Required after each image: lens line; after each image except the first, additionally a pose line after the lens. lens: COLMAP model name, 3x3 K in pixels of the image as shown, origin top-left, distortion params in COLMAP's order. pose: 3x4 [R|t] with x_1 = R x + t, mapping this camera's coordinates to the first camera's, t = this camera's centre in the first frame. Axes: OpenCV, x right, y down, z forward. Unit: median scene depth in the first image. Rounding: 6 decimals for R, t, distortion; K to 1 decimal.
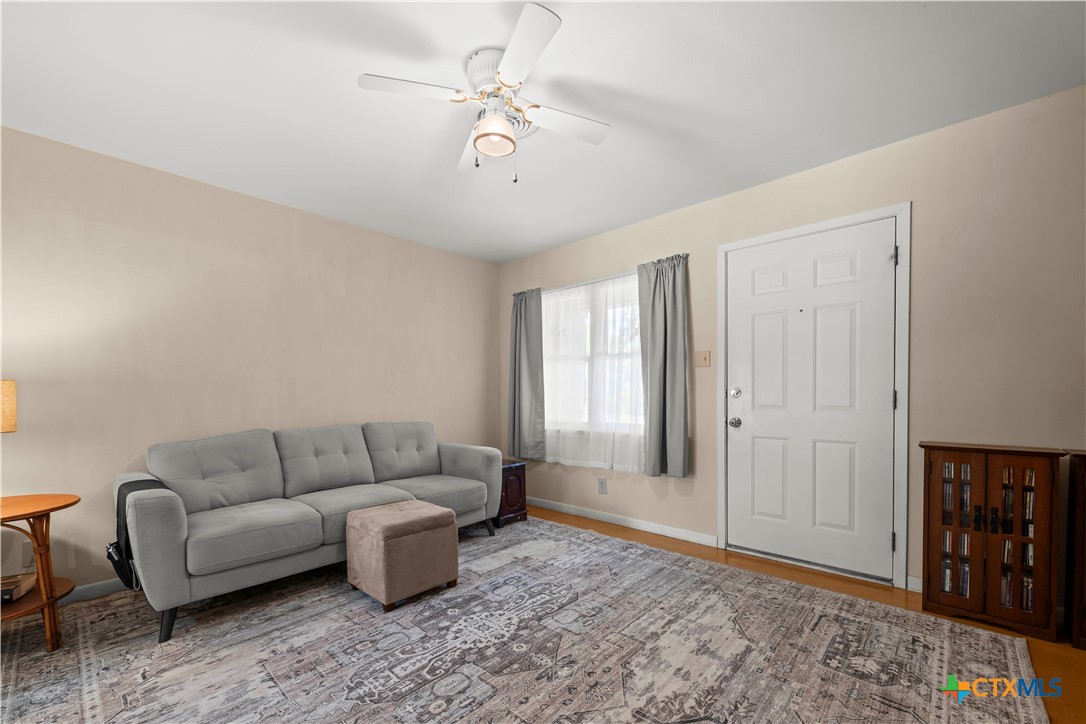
lens RADIAL K [[441.1, 0, 544.2], [0, 441.1, 410.6], [0, 0, 1]] dist [0.002205, 0.000122]
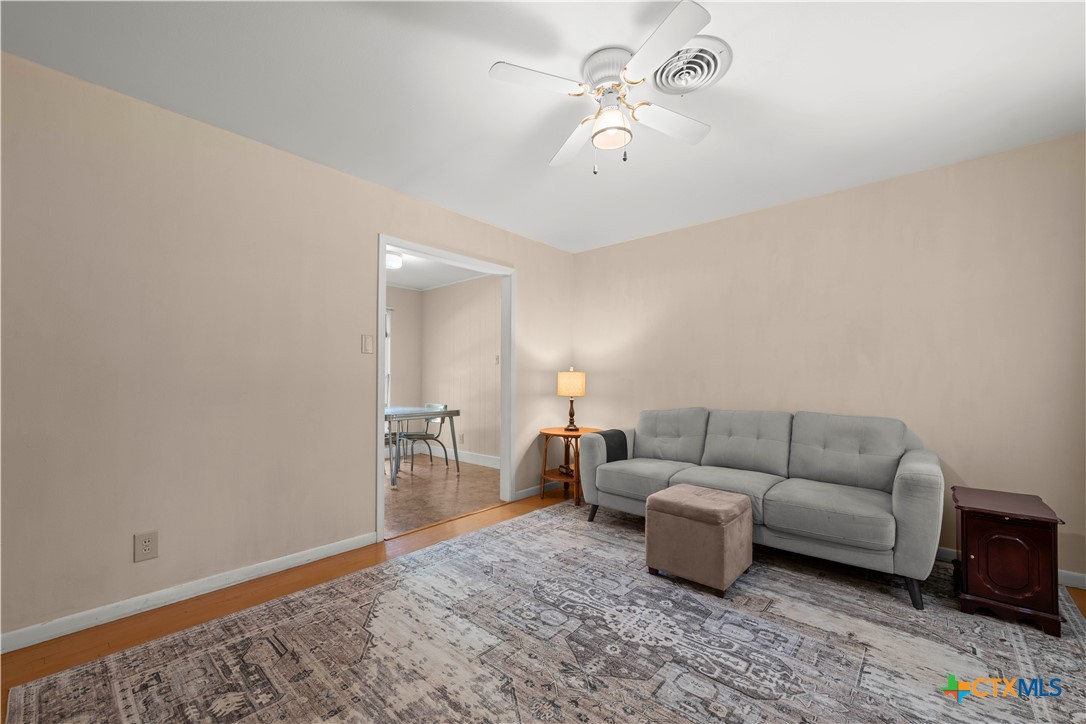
lens RADIAL K [[430.5, 0, 551.0], [0, 430.5, 375.5], [0, 0, 1]] dist [-0.001347, -0.000339]
pose [[0.027429, -0.001926, -0.999622, 0.770276], [-0.041753, 0.999123, -0.003070, -0.035445], [0.998751, 0.041822, 0.027325, 0.730902]]
